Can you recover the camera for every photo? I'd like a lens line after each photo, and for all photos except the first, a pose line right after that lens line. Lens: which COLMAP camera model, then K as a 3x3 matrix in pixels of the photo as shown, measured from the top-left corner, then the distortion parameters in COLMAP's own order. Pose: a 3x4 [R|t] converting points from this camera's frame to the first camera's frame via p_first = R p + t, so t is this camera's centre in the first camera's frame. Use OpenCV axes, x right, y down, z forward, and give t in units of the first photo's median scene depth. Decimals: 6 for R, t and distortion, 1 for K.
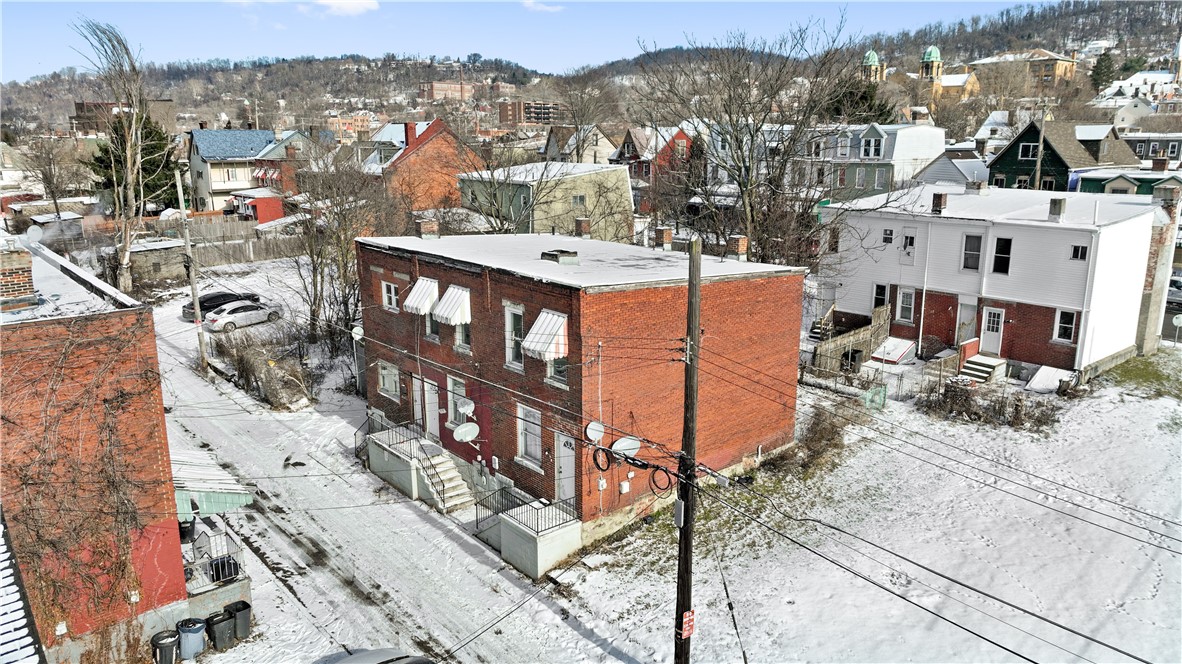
lens RADIAL K [[836.6, 0, 591.2], [0, 836.6, 330.7], [0, 0, 1]] dist [0.004656, -0.001020]
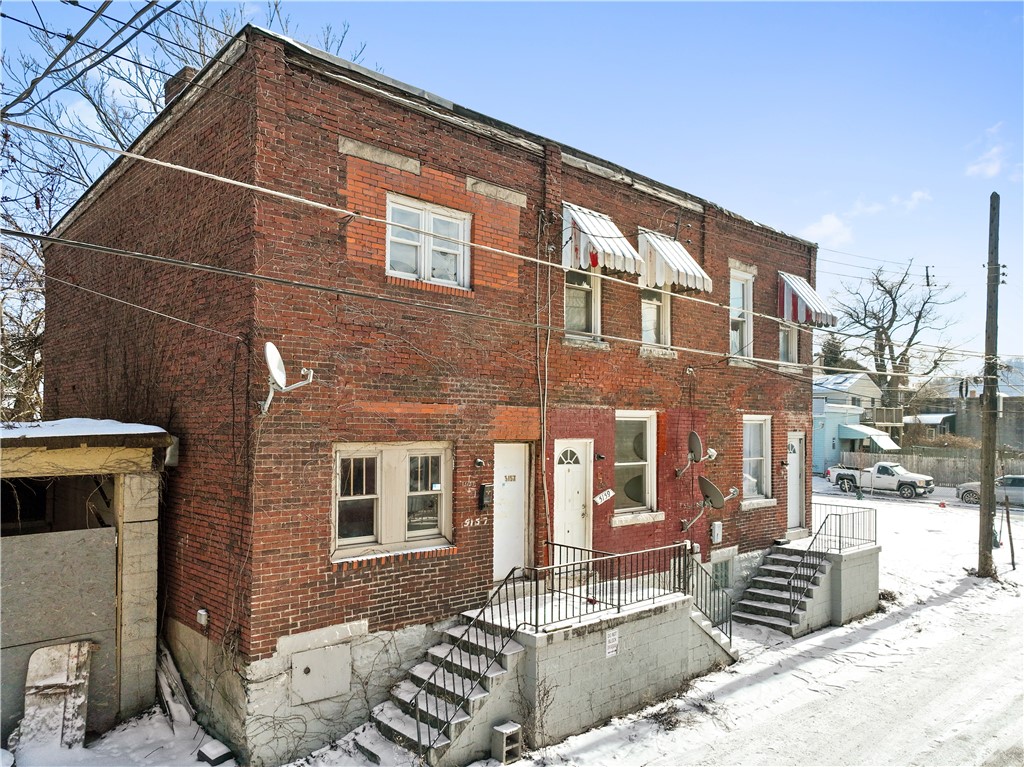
lens RADIAL K [[739.7, 0, 504.6], [0, 739.7, 421.5], [0, 0, 1]] dist [-0.000237, 0.006224]
pose [[-0.040833, 0.007447, 0.999138, -0.530947], [0.223269, 0.974755, 0.001859, 0.037155], [-0.973901, 0.223153, -0.041465, 0.955162]]
